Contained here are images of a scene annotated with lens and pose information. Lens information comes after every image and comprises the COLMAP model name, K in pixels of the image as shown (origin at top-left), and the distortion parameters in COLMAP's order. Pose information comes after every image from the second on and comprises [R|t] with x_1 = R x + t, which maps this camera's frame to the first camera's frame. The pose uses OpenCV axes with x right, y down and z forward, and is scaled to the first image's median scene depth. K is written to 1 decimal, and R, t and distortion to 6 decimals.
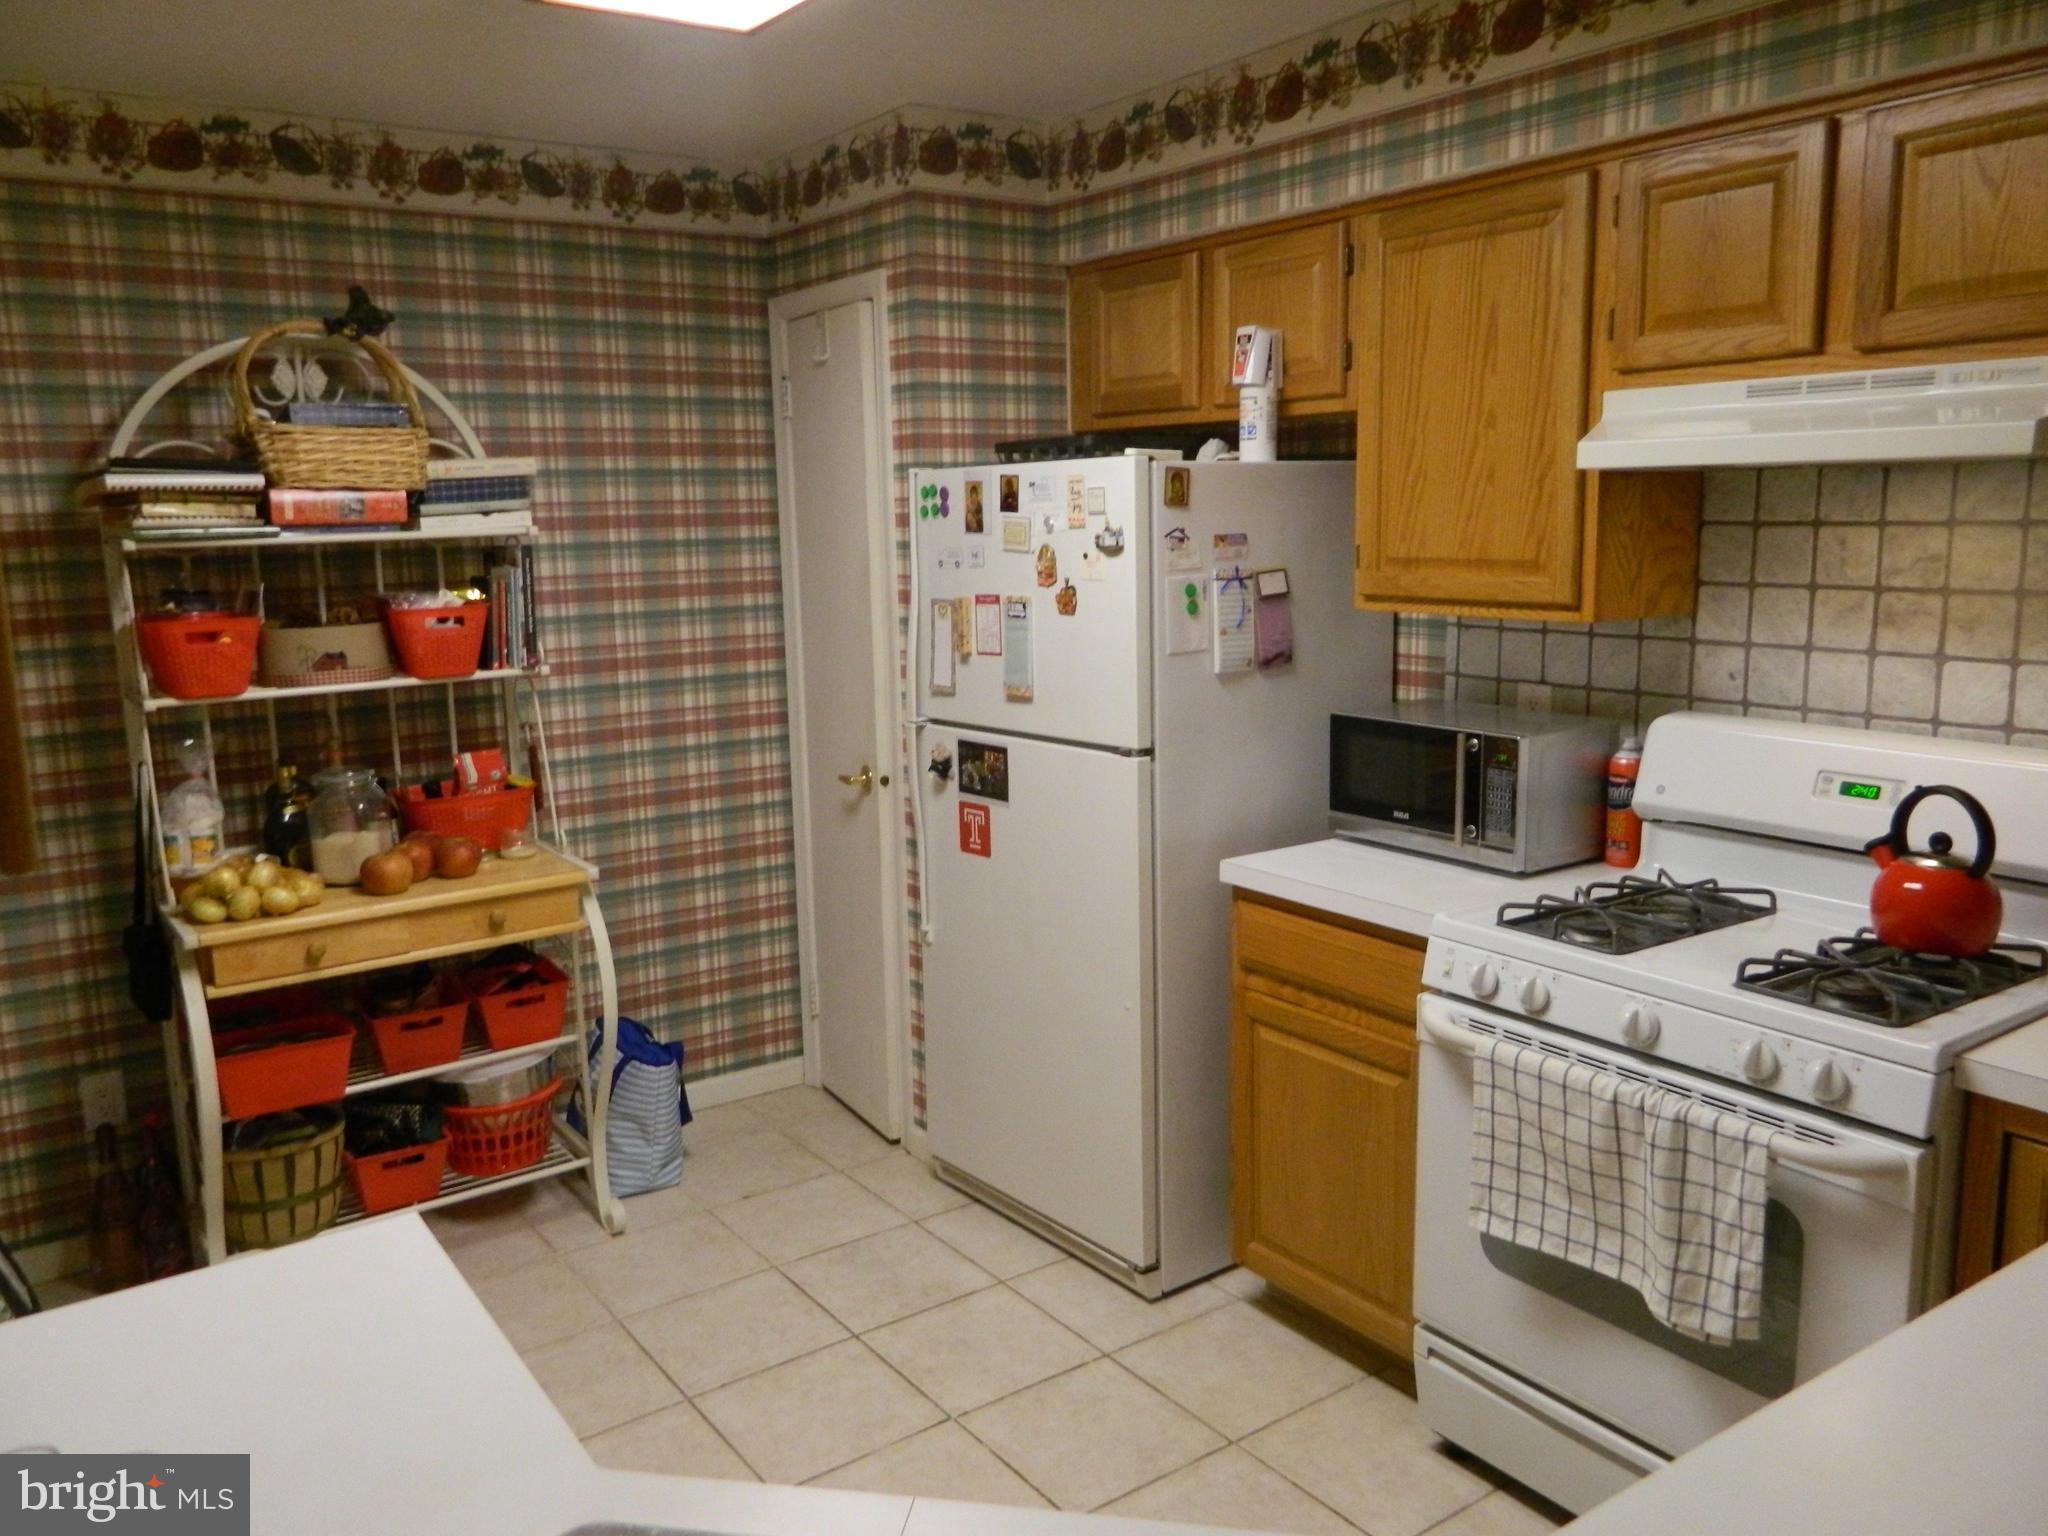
lens RADIAL K [[1549.7, 0, 1022.5], [0, 1549.7, 776.6], [0, 0, 1]] dist [0.003569, 0.004610]
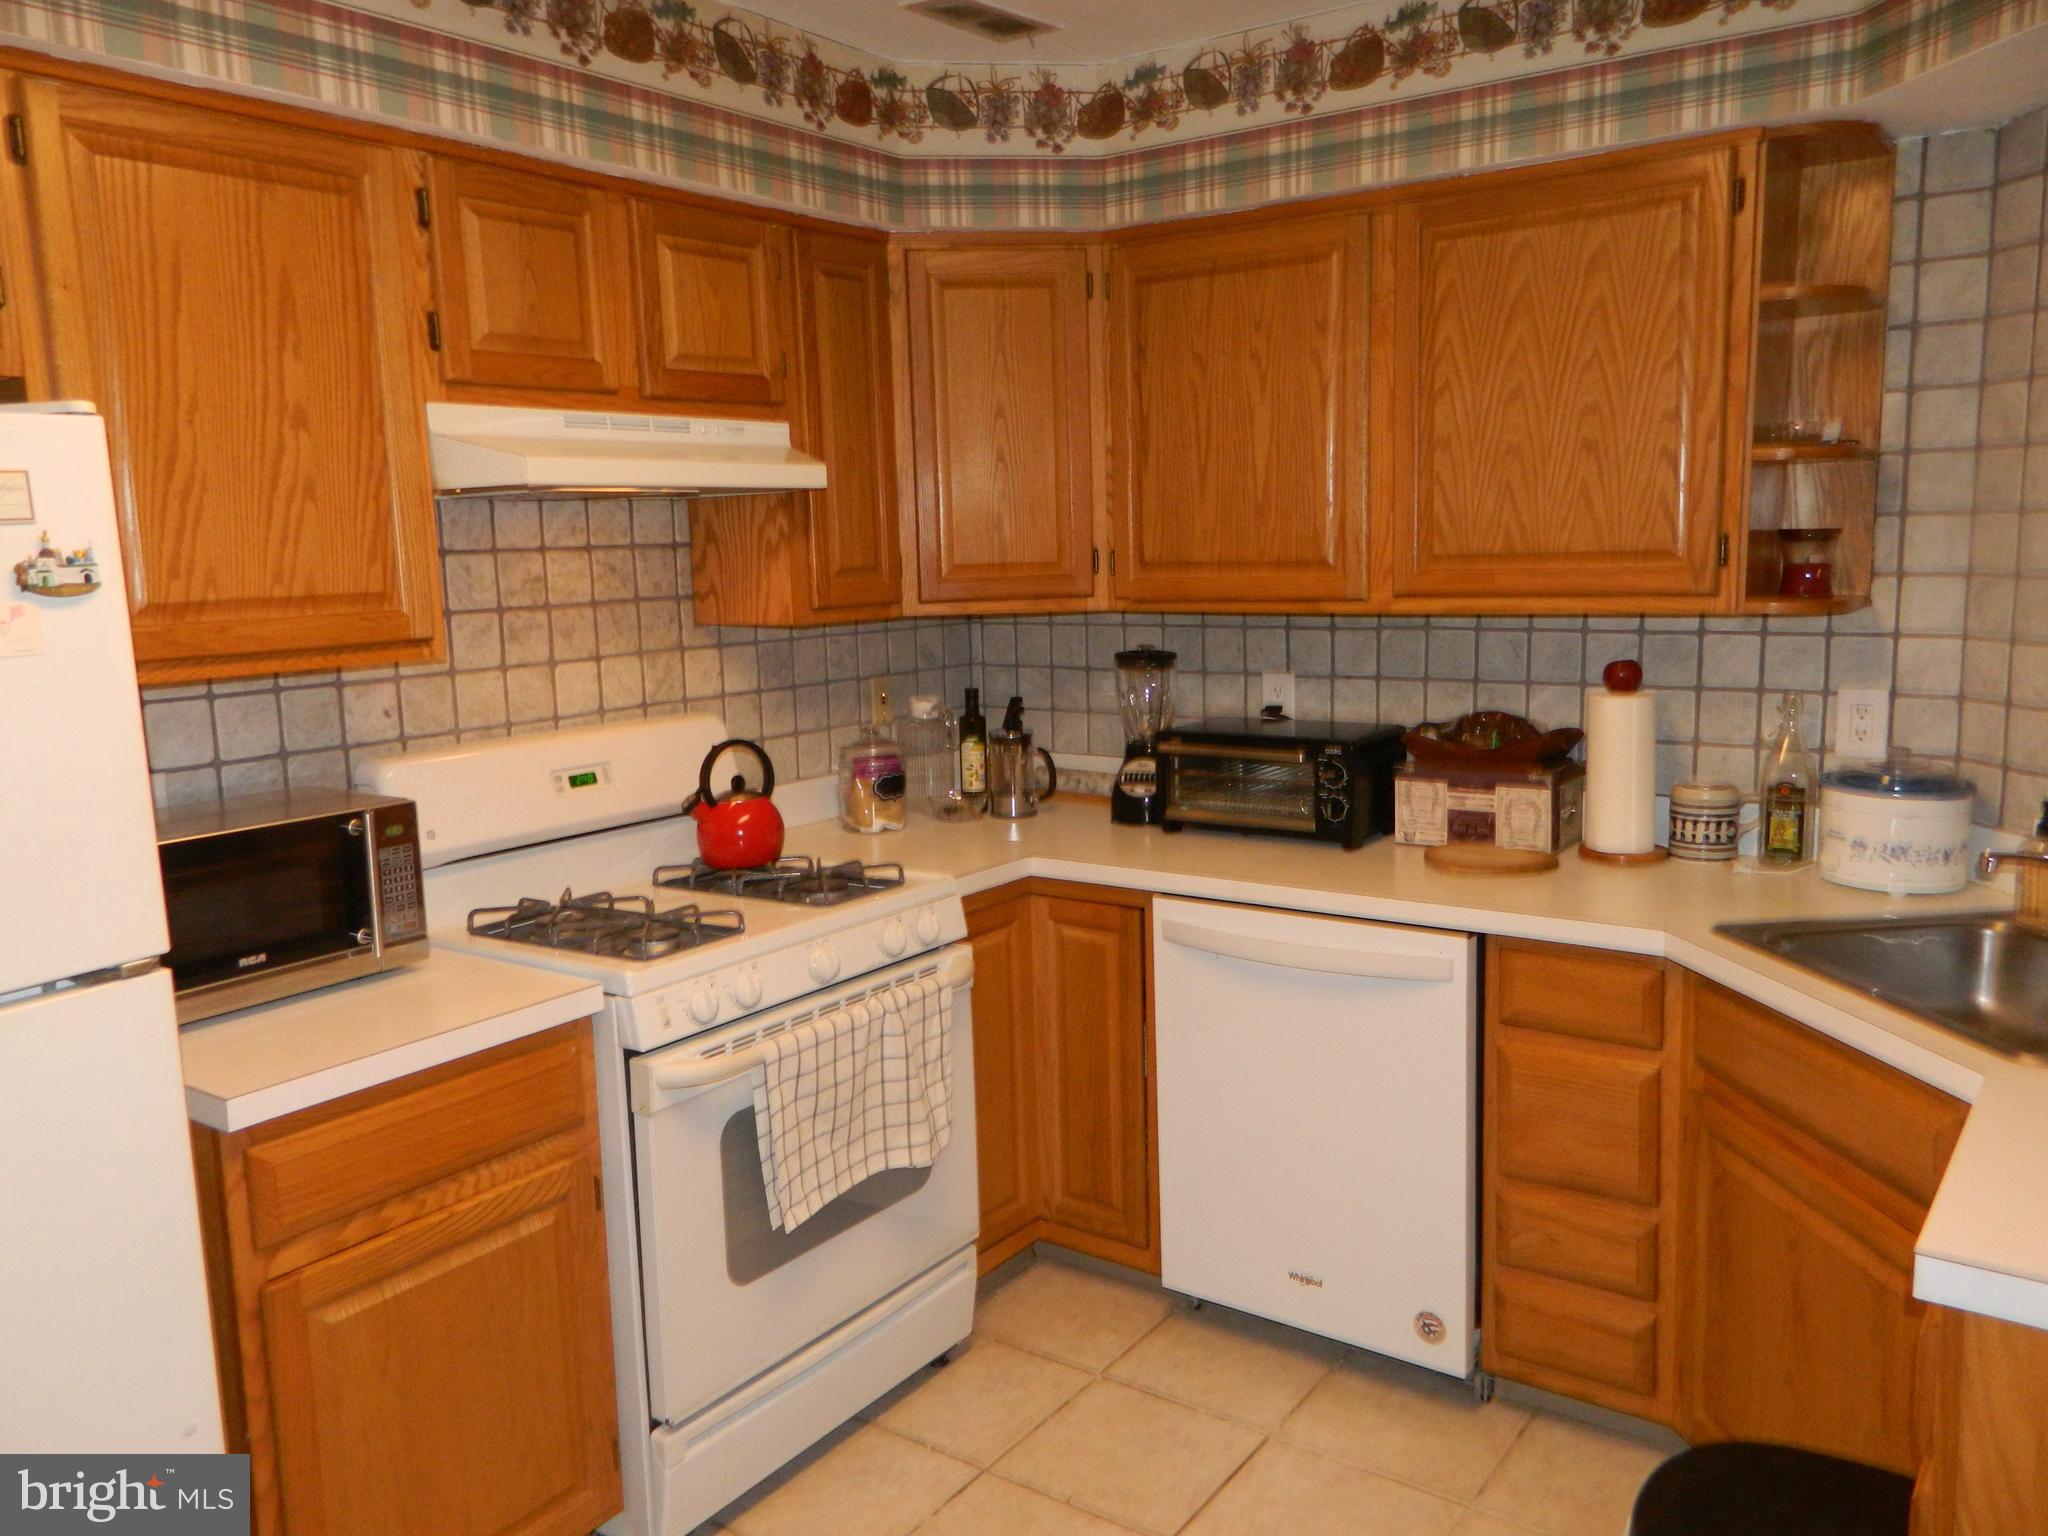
lens RADIAL K [[1549.7, 0, 1022.5], [0, 1549.7, 776.6], [0, 0, 1]] dist [0.003569, 0.004610]
pose [[-0.322576, -0.115682, 0.939448, -0.634506], [0.200241, 0.961700, 0.187178, -0.142123], [-0.925121, 0.248496, -0.287057, 1.025501]]
